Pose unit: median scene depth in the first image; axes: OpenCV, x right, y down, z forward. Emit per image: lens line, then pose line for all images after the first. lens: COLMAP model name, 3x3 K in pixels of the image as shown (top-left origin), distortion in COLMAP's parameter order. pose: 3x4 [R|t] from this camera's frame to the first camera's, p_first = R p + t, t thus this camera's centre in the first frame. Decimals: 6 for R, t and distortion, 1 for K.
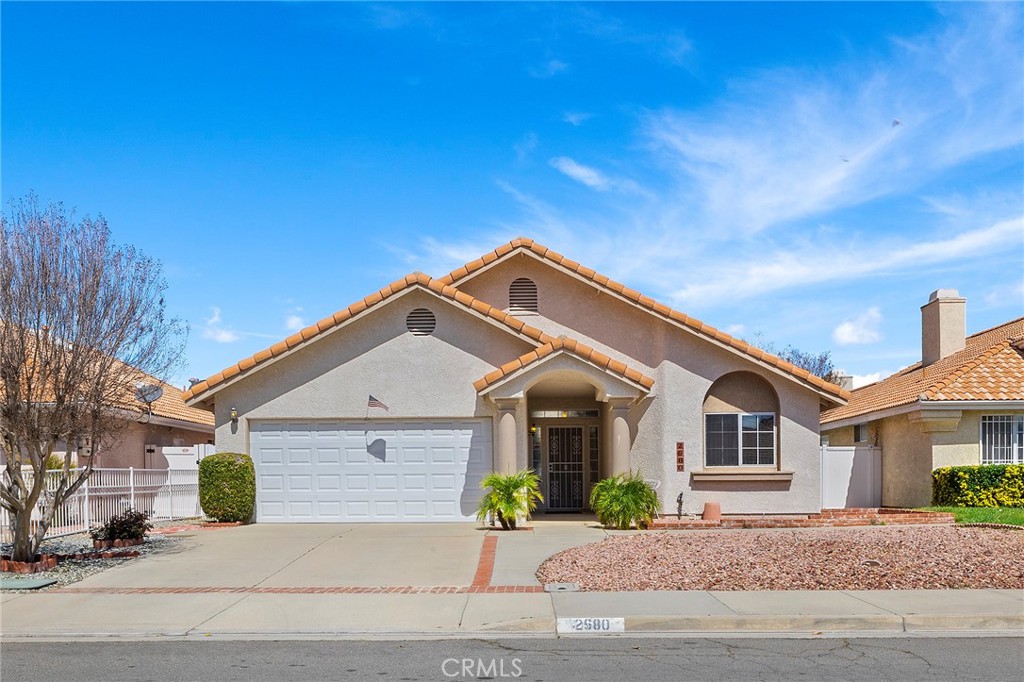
lens RADIAL K [[662.2, 0, 512.0], [0, 662.2, 341.0], [0, 0, 1]] dist [-0.005124, -0.002071]
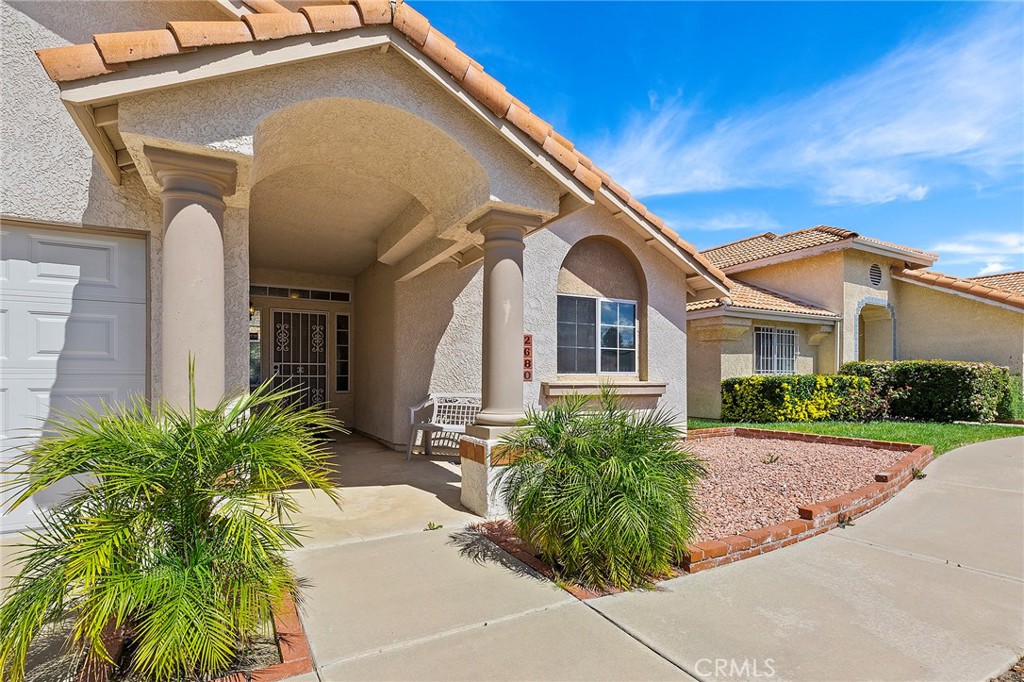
lens RADIAL K [[500.6, 0, 509.8], [0, 500.6, 371.4], [0, 0, 1]] dist [-0.000653, 0.000106]
pose [[0.857117, 0.012950, 0.514958, 0.000153], [-0.112268, 0.980349, 0.162210, 0.113439], [-0.502738, -0.196847, 0.841728, 0.612707]]
